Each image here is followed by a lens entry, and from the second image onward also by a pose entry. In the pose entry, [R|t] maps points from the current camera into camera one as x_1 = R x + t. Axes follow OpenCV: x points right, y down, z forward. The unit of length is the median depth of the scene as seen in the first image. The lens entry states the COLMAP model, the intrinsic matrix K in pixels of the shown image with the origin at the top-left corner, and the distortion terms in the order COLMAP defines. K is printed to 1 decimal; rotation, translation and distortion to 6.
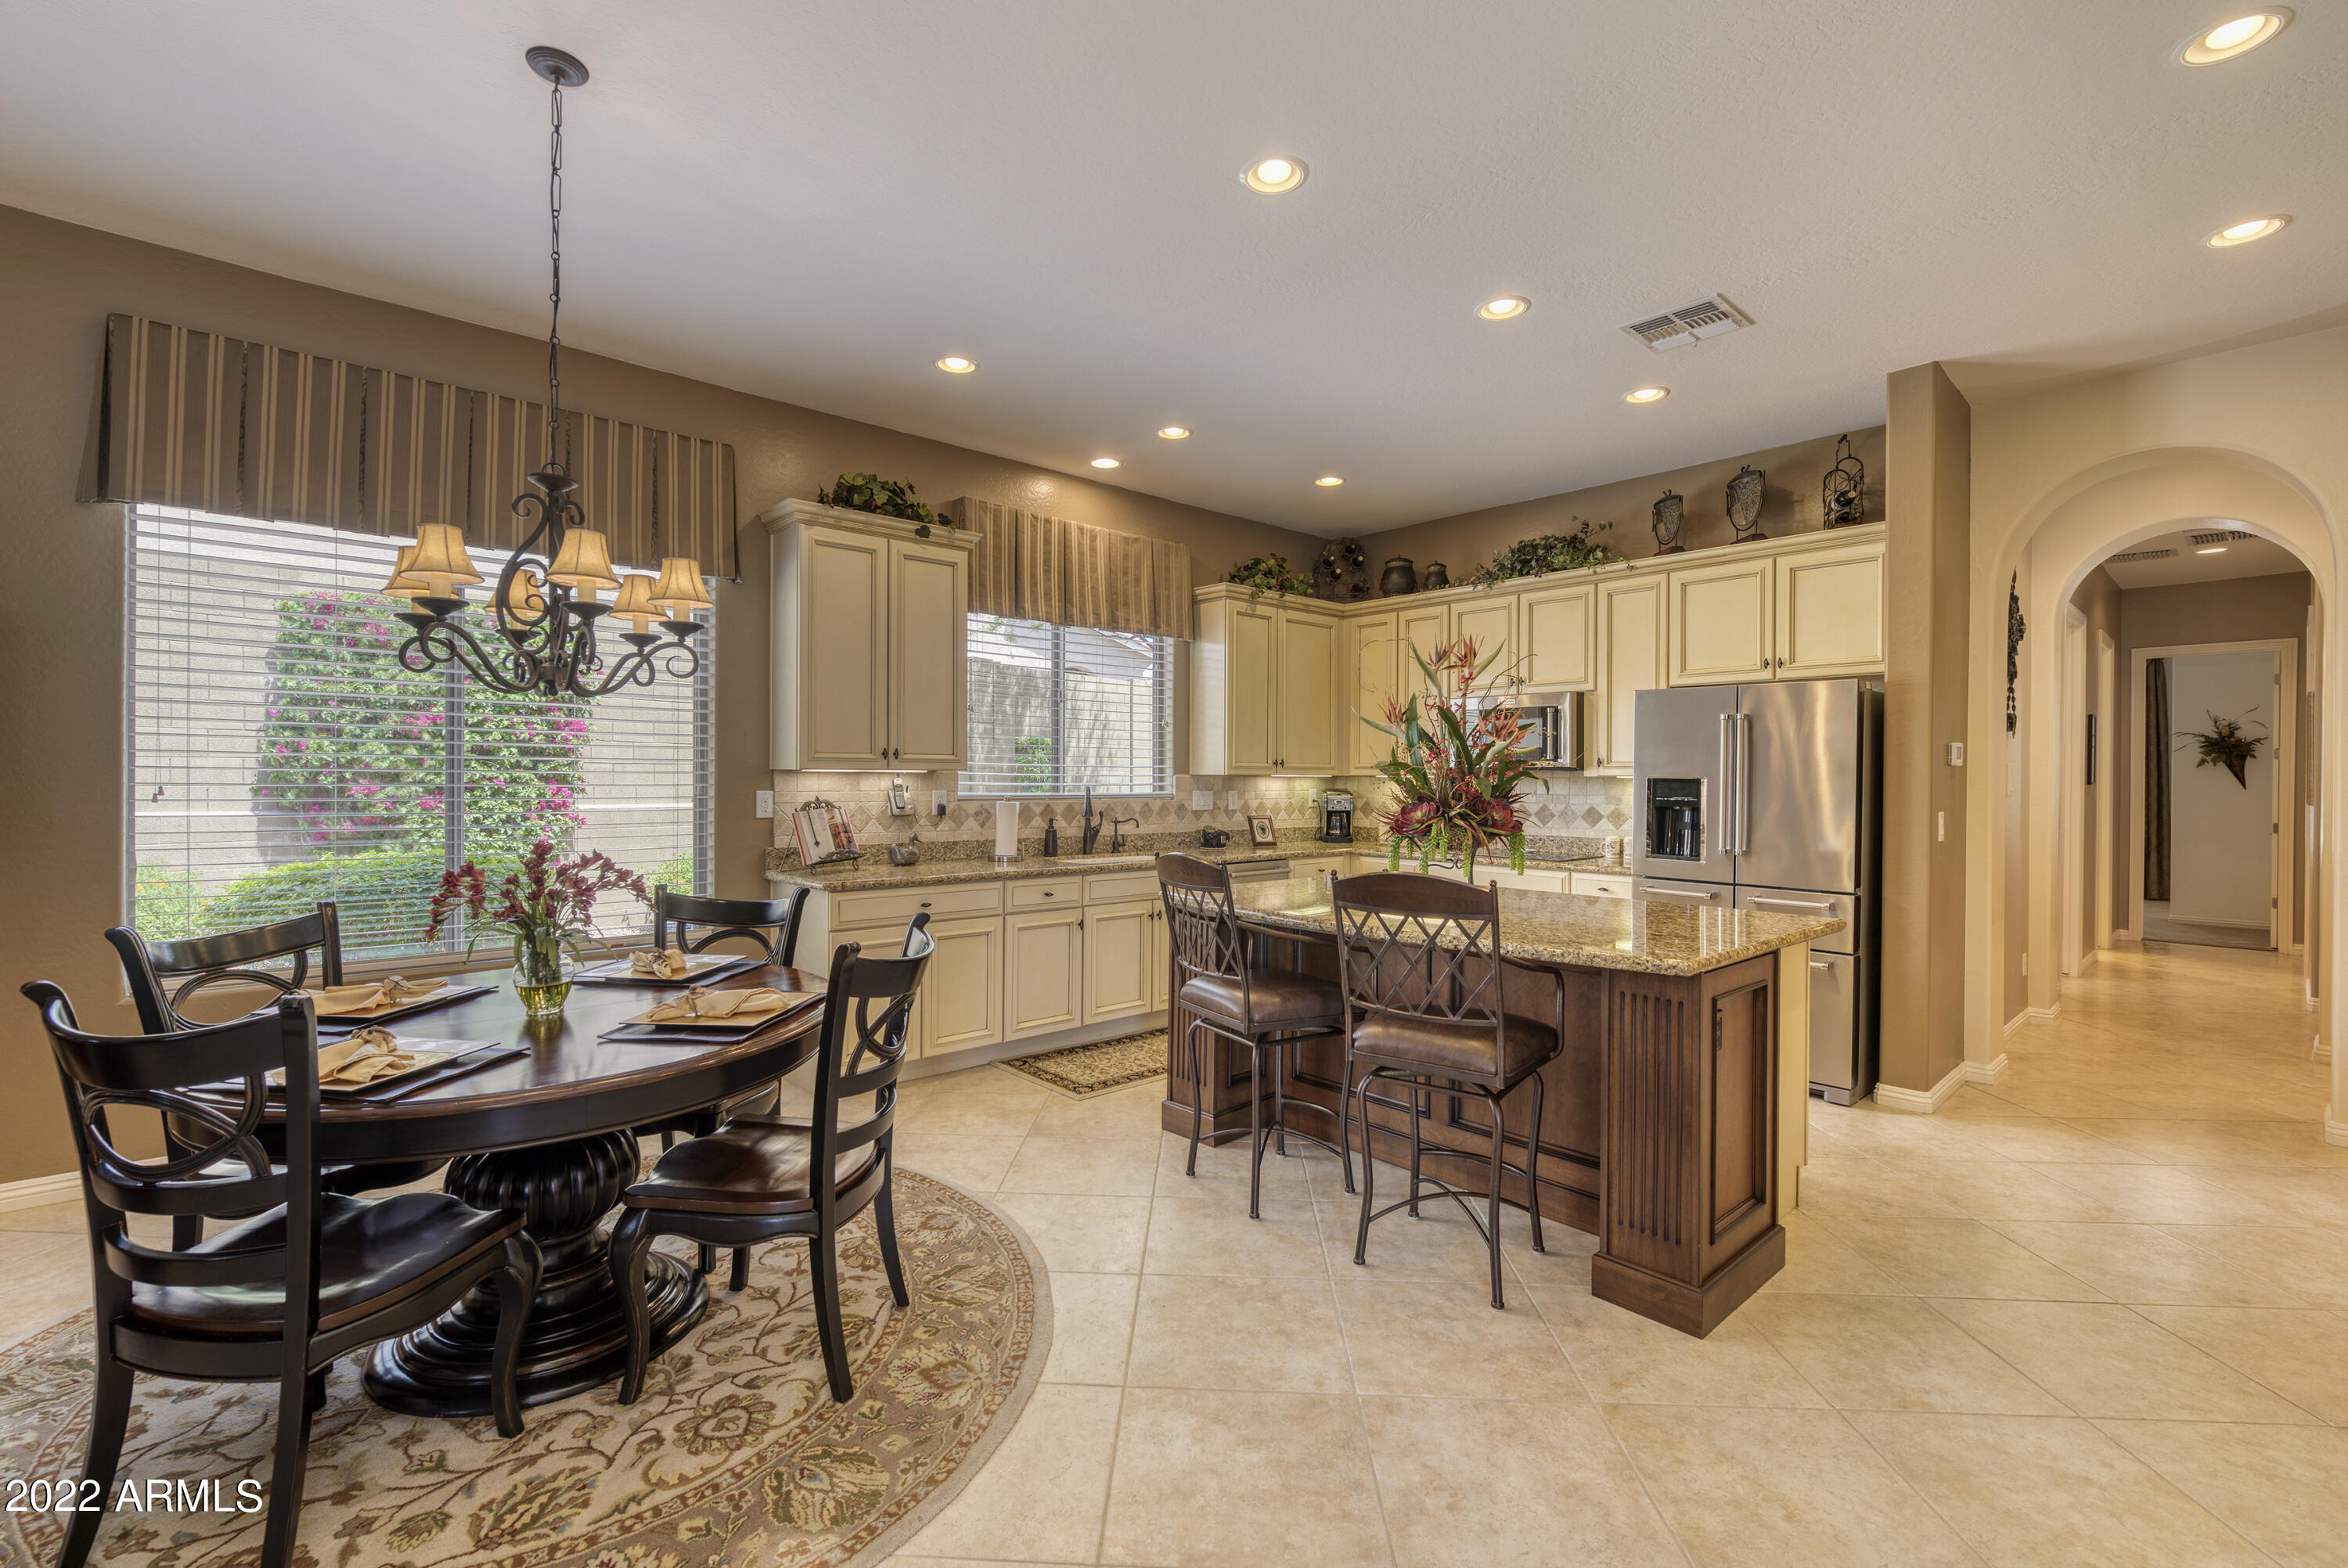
lens RADIAL K [[1007.7, 0, 1164.7], [0, 1007.7, 785.1], [0, 0, 1]] dist [-0.001661, -0.000631]
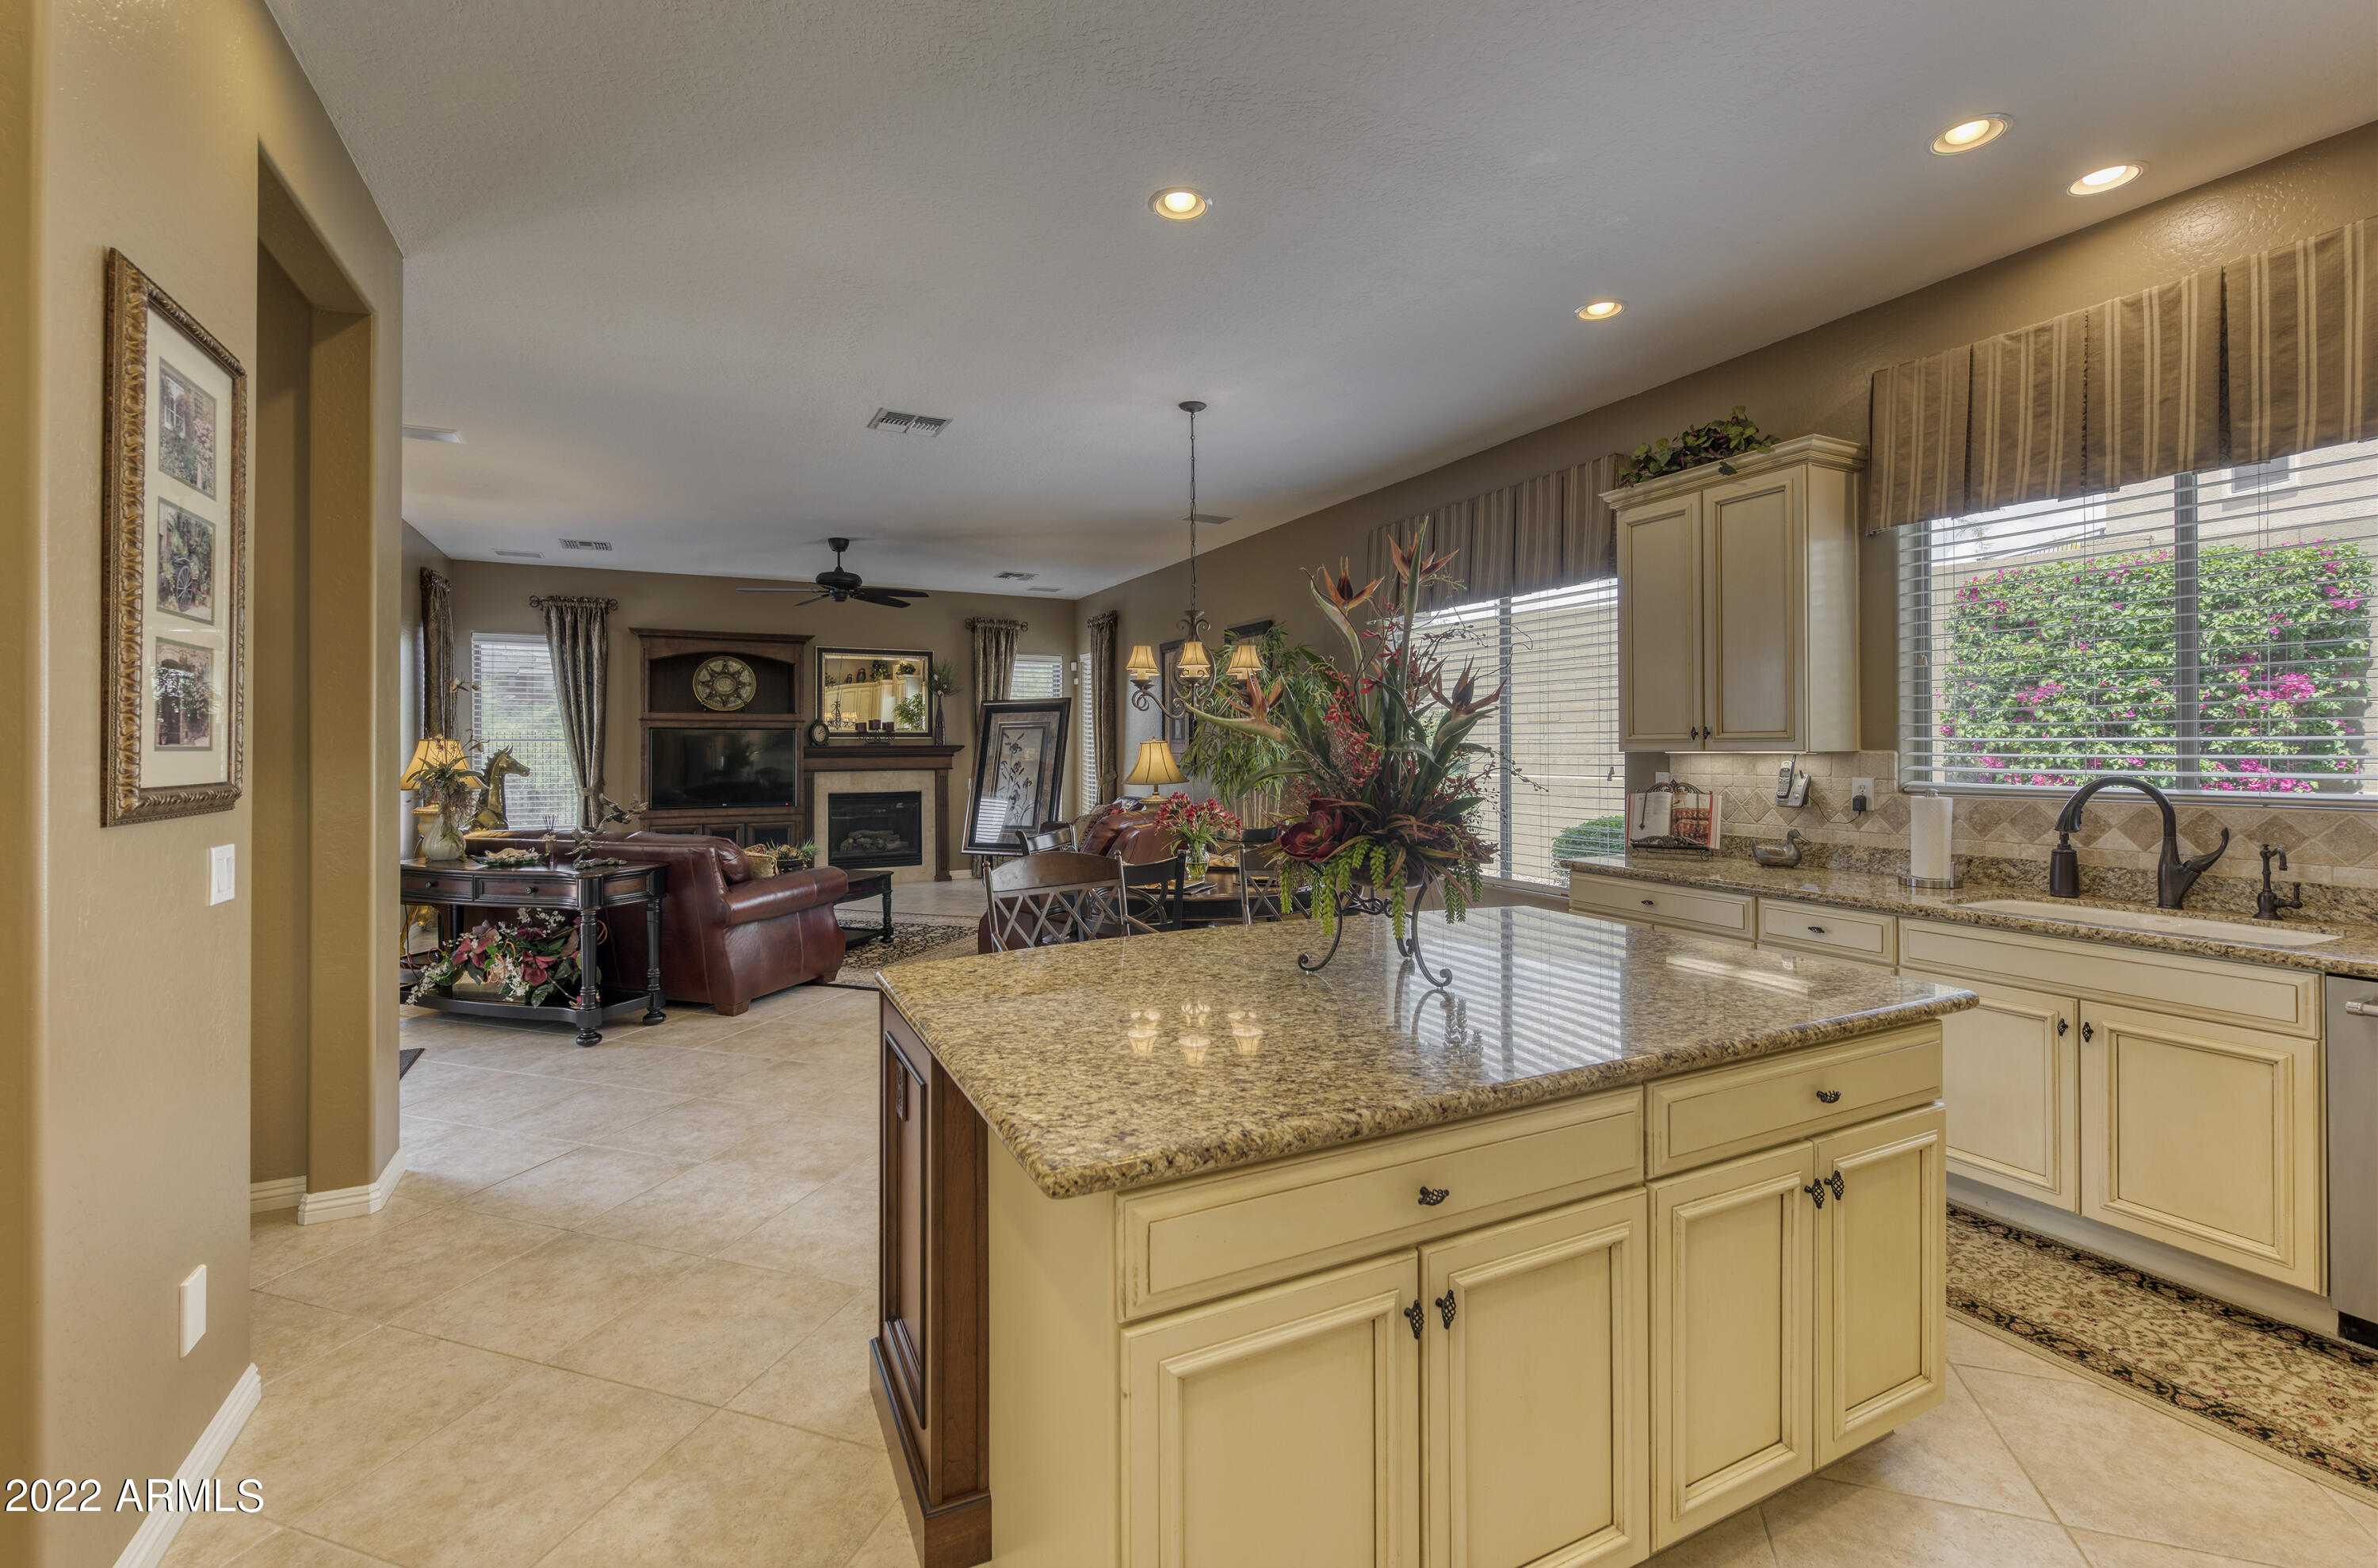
lens RADIAL K [[1017.3, 0, 1179.3], [0, 1017.3, 743.7], [0, 0, 1]] dist [0.001046, -0.000109]
pose [[-0.266765, -0.006889, -0.963737, 0.619375], [-0.003030, 0.999976, -0.006309, -0.012977], [0.963757, 0.001237, -0.266779, 0.693850]]
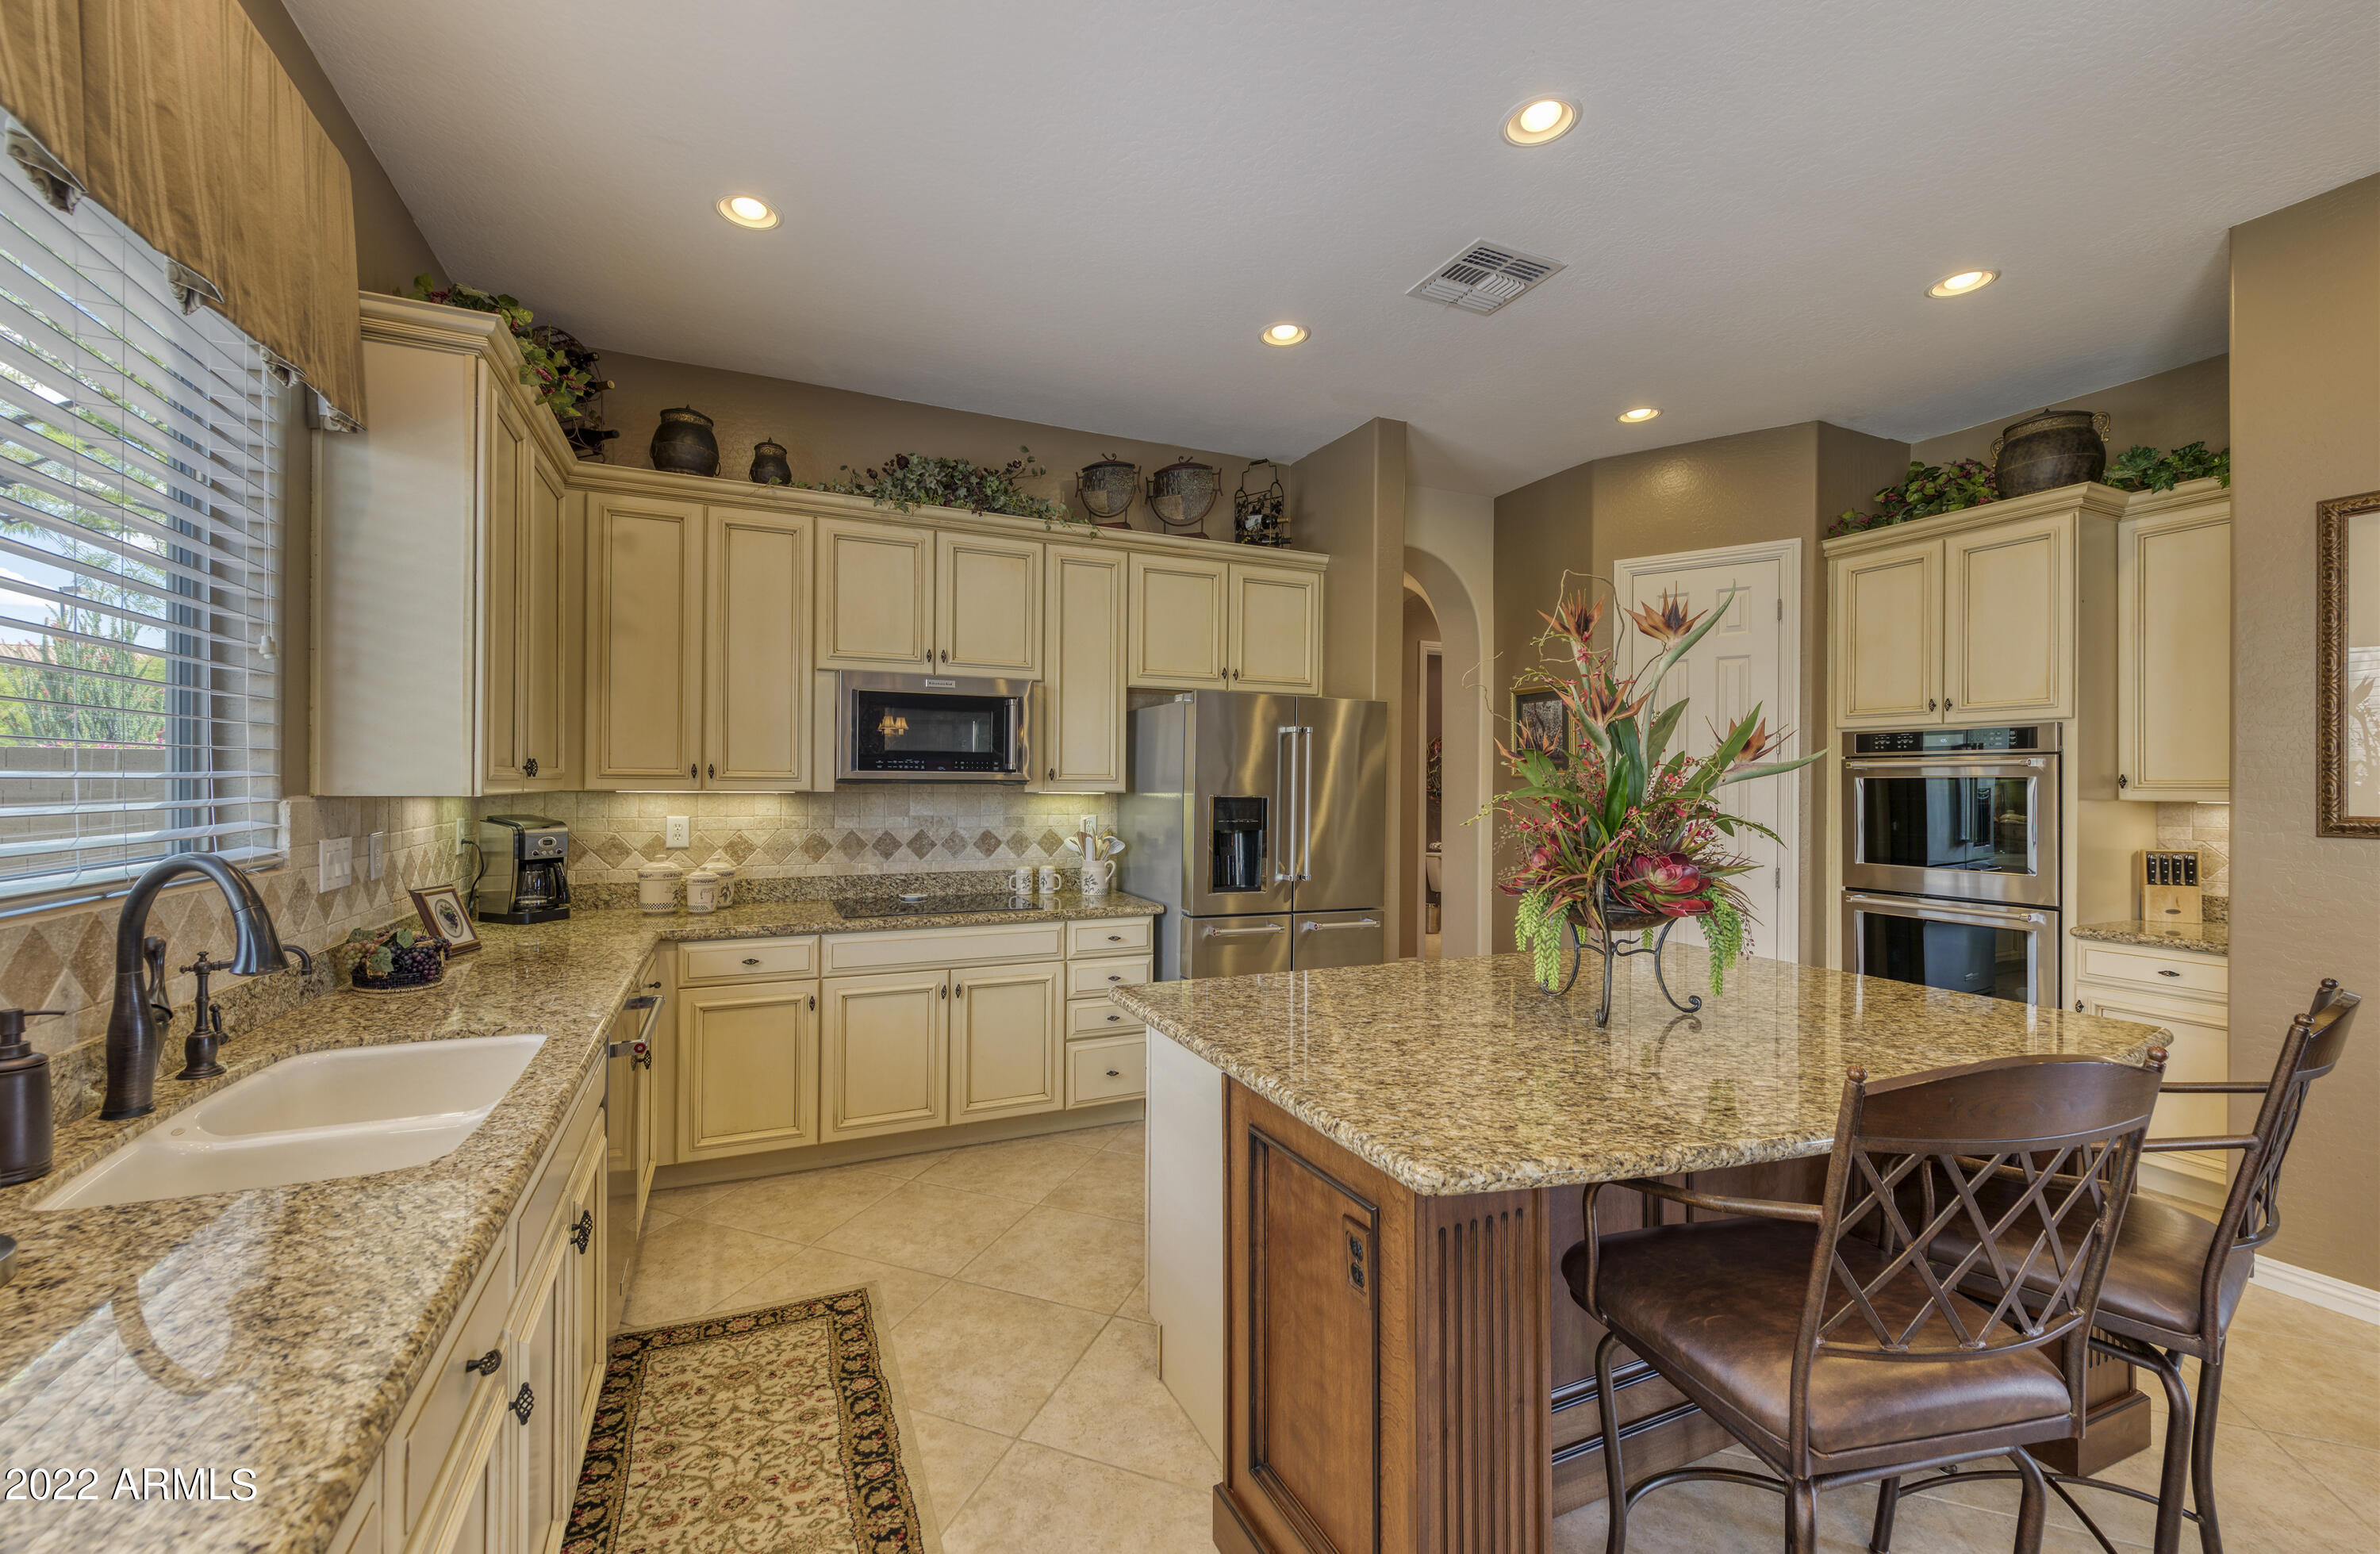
lens RADIAL K [[939.3, 0, 1167.7], [0, 939.3, 782.8], [0, 0, 1]] dist [0.001484, -0.006224]
pose [[0.310246, -0.003083, 0.950651, -0.239864], [0.000768, 0.999995, 0.002993, -0.018951], [-0.950656, -0.000199, 0.310247, 0.719906]]
